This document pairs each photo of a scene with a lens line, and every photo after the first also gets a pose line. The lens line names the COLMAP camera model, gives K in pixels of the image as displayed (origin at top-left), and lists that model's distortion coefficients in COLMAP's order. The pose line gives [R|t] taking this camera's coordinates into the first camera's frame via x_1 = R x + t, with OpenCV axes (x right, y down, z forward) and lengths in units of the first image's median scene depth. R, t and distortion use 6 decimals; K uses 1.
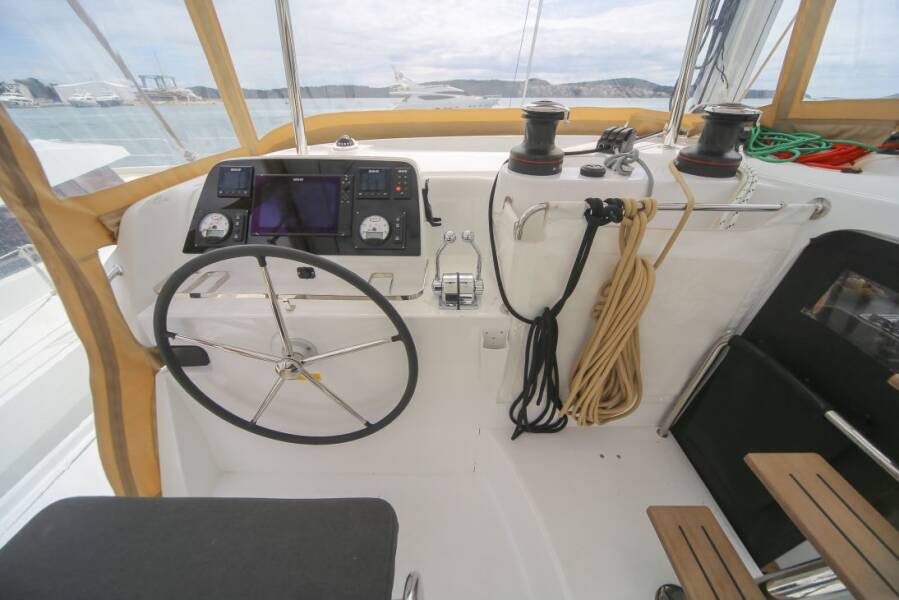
lens RADIAL K [[315.2, 0, 447.8], [0, 315.2, 295.2], [0, 0, 1]] dist [-0.003793, -0.000136]
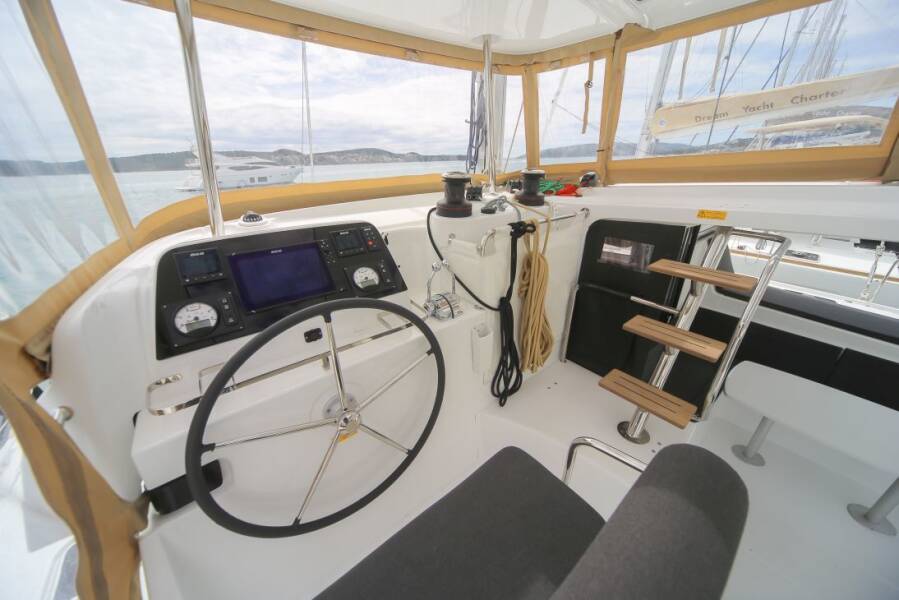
lens RADIAL K [[313.0, 0, 444.6], [0, 313.0, 287.5], [0, 0, 1]] dist [0.001677, 0.000187]
pose [[0.788019, -0.249739, 0.562722, -0.647495], [0.349504, 0.933932, -0.074952, 0.009399], [-0.506826, 0.255737, 0.823241, -0.084956]]
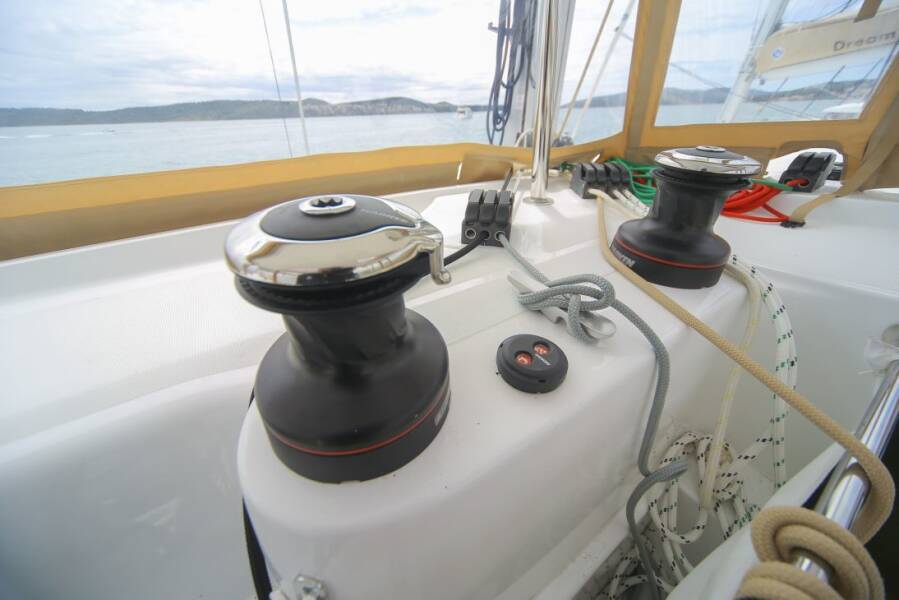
lens RADIAL K [[313.0, 0, 444.6], [0, 313.0, 287.5], [0, 0, 1]] dist [0.001677, 0.000187]
pose [[0.840356, -0.285039, 0.461037, 0.216957], [0.311762, 0.949969, 0.019059, -0.472614], [-0.443403, 0.127718, 0.887176, 0.664893]]
